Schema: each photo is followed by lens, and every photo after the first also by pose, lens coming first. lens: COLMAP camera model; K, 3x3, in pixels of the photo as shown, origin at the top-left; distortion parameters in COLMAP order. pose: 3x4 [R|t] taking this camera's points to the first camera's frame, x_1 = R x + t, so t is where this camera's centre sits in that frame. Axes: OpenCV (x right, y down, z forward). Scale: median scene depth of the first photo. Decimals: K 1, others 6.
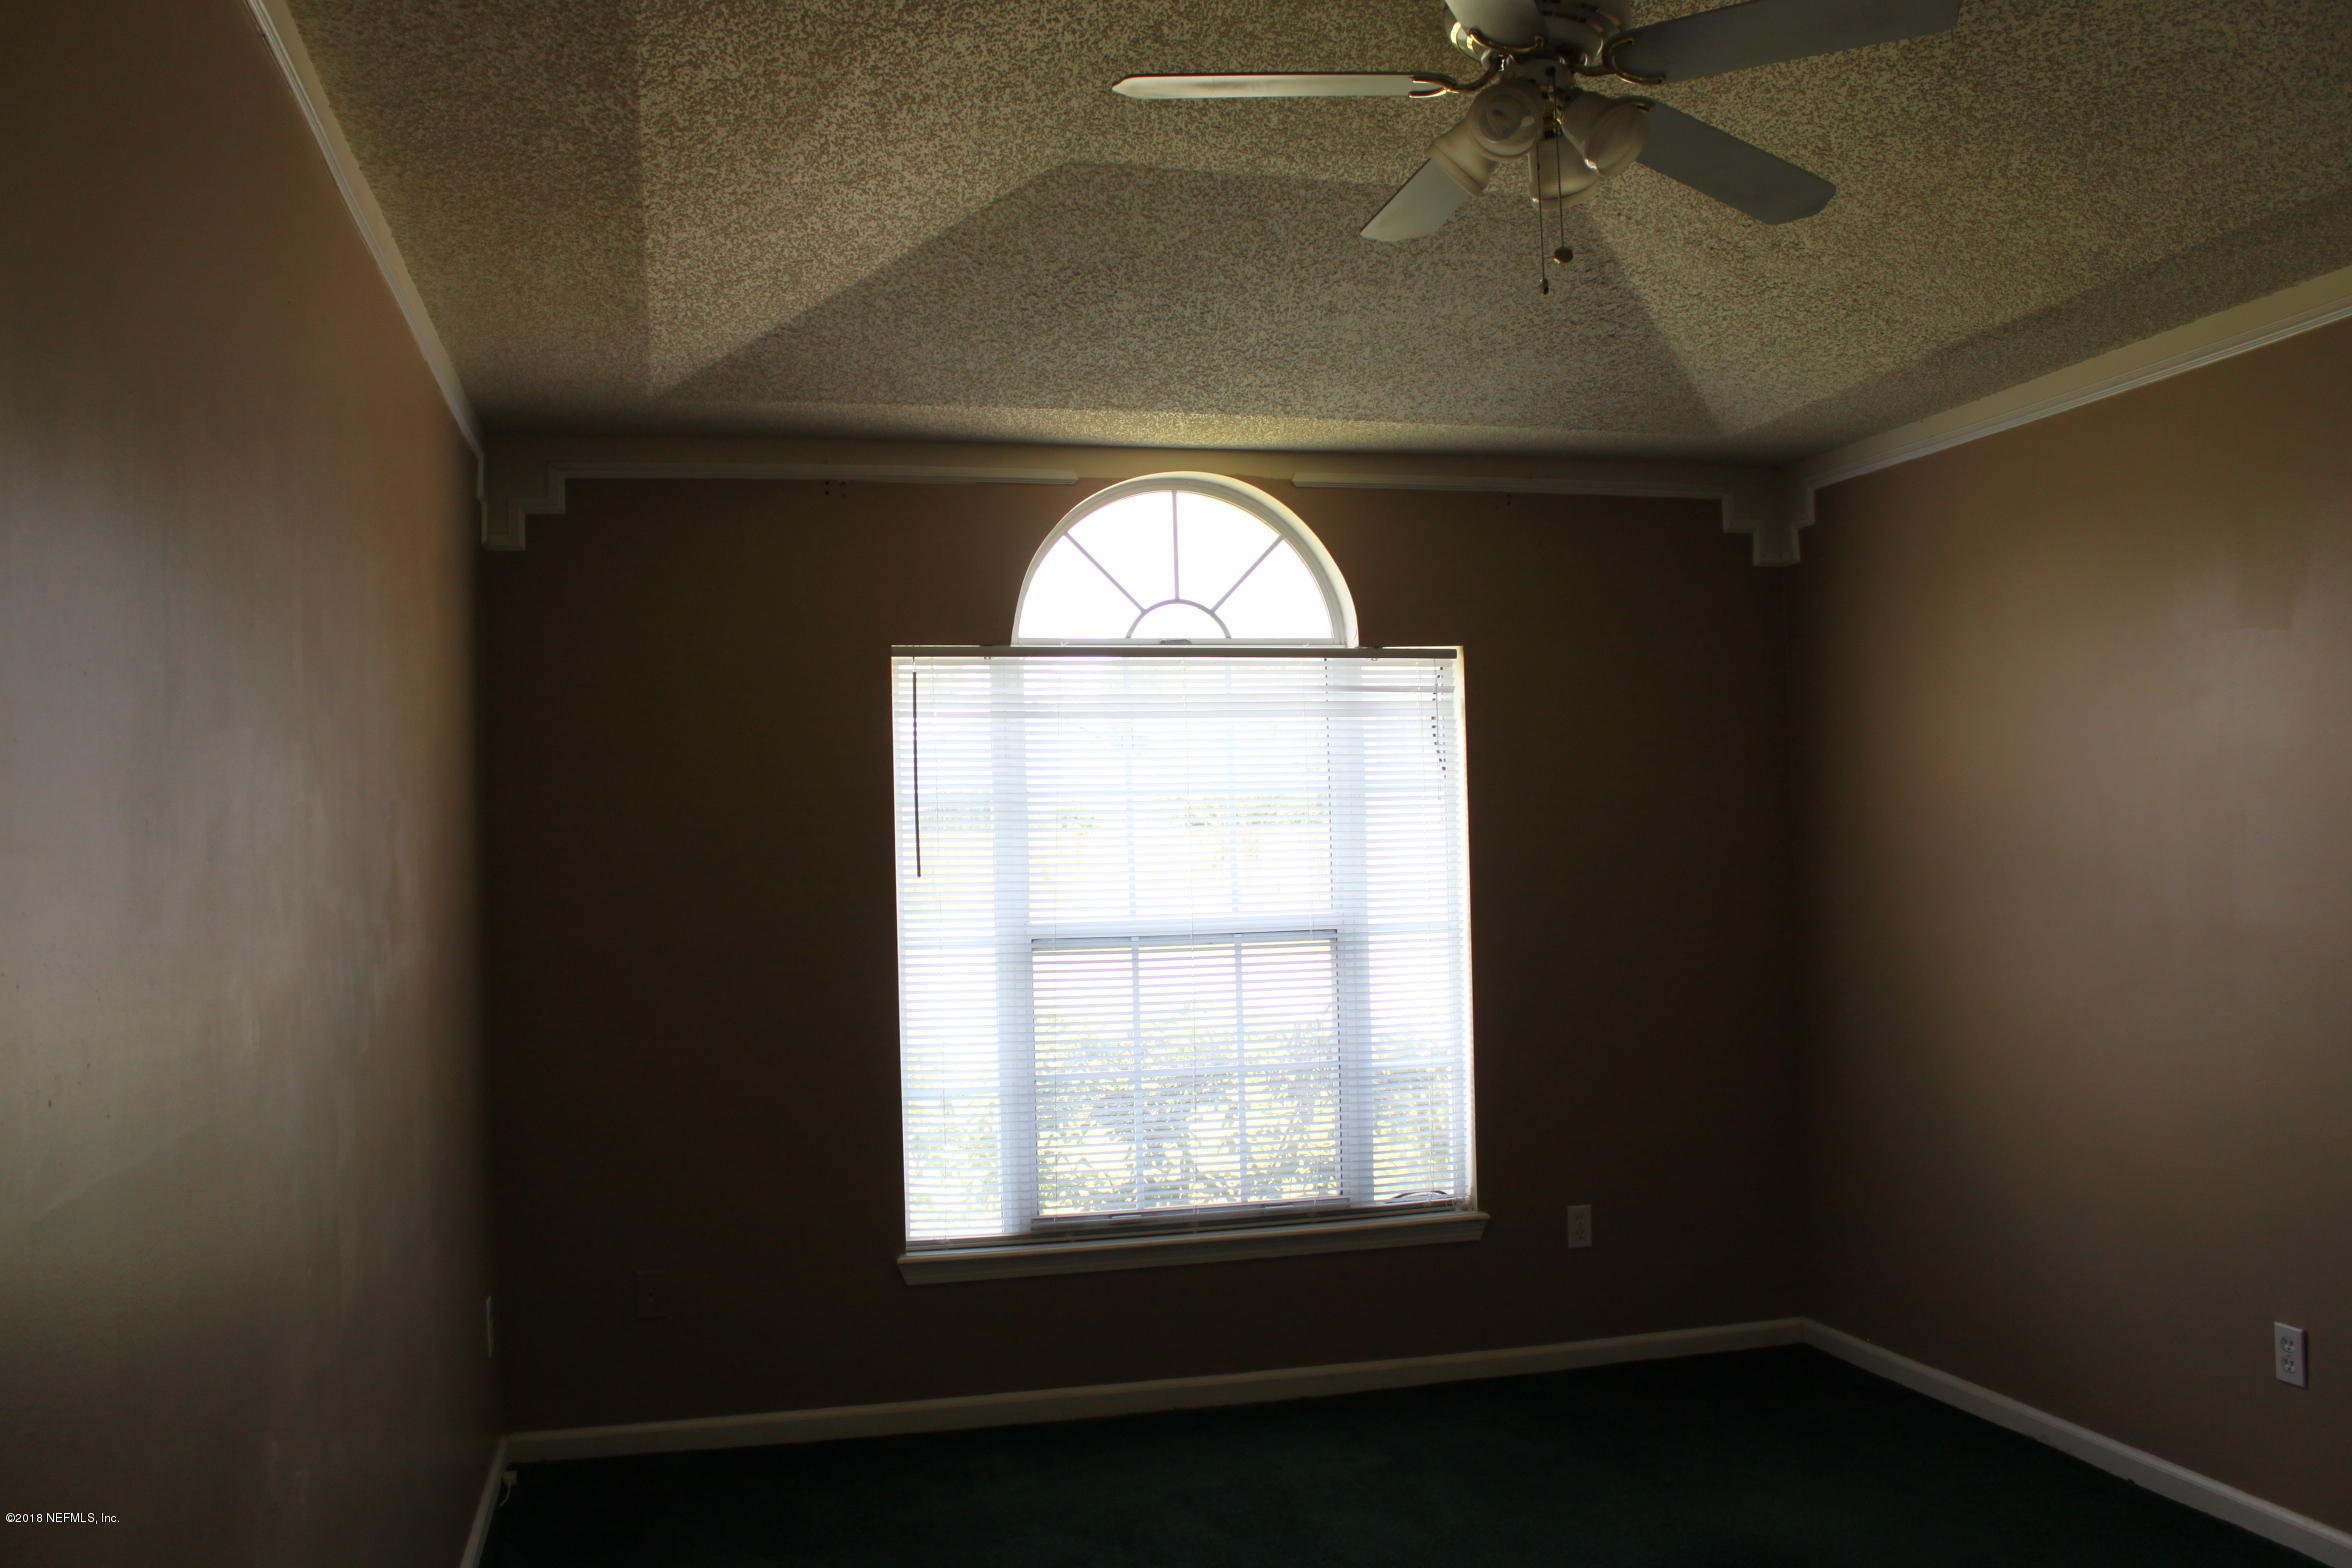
lens RADIAL K [[1999.6, 0, 1167.3], [0, 1999.6, 771.5], [0, 0, 1]] dist [-0.138678, 0.151746]
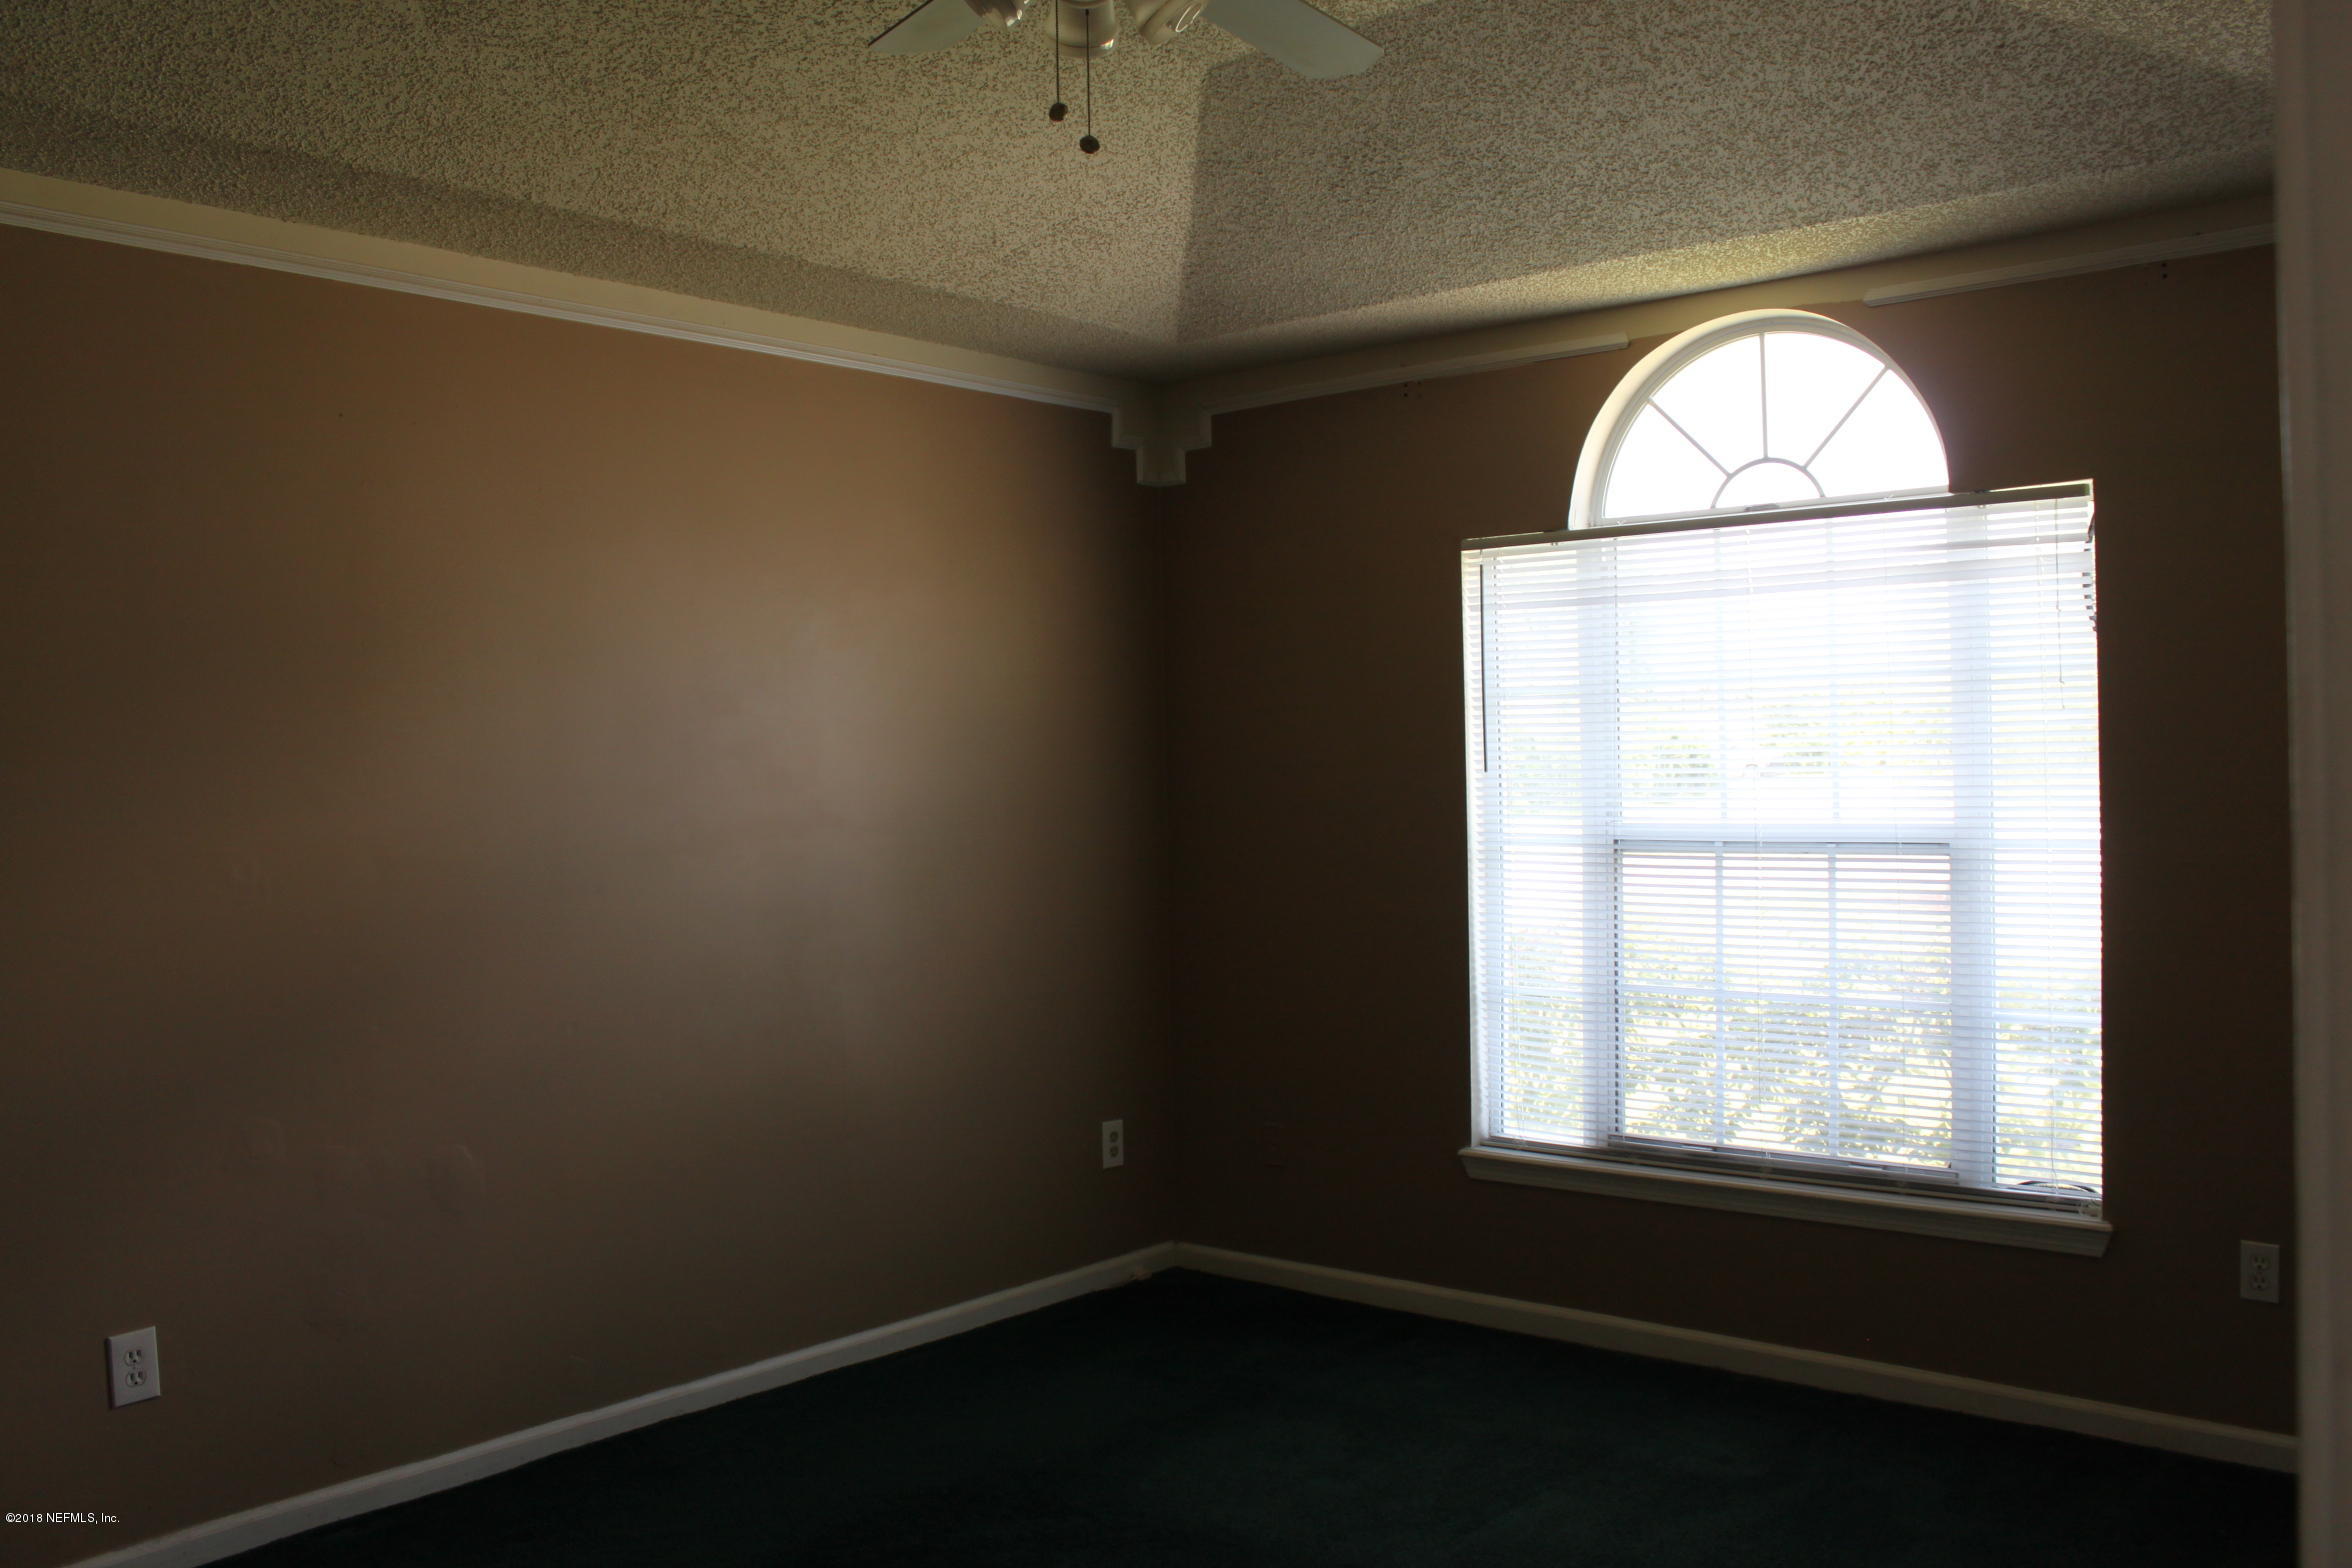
lens RADIAL K [[1999.6, 0, 1167.3], [0, 1999.6, 771.5], [0, 0, 1]] dist [-0.138678, 0.151746]
pose [[0.582388, 0.015412, -0.812765, 0.558835], [0.036591, 0.998310, 0.045150, 0.002025], [0.812087, -0.056035, 0.580839, 0.282286]]
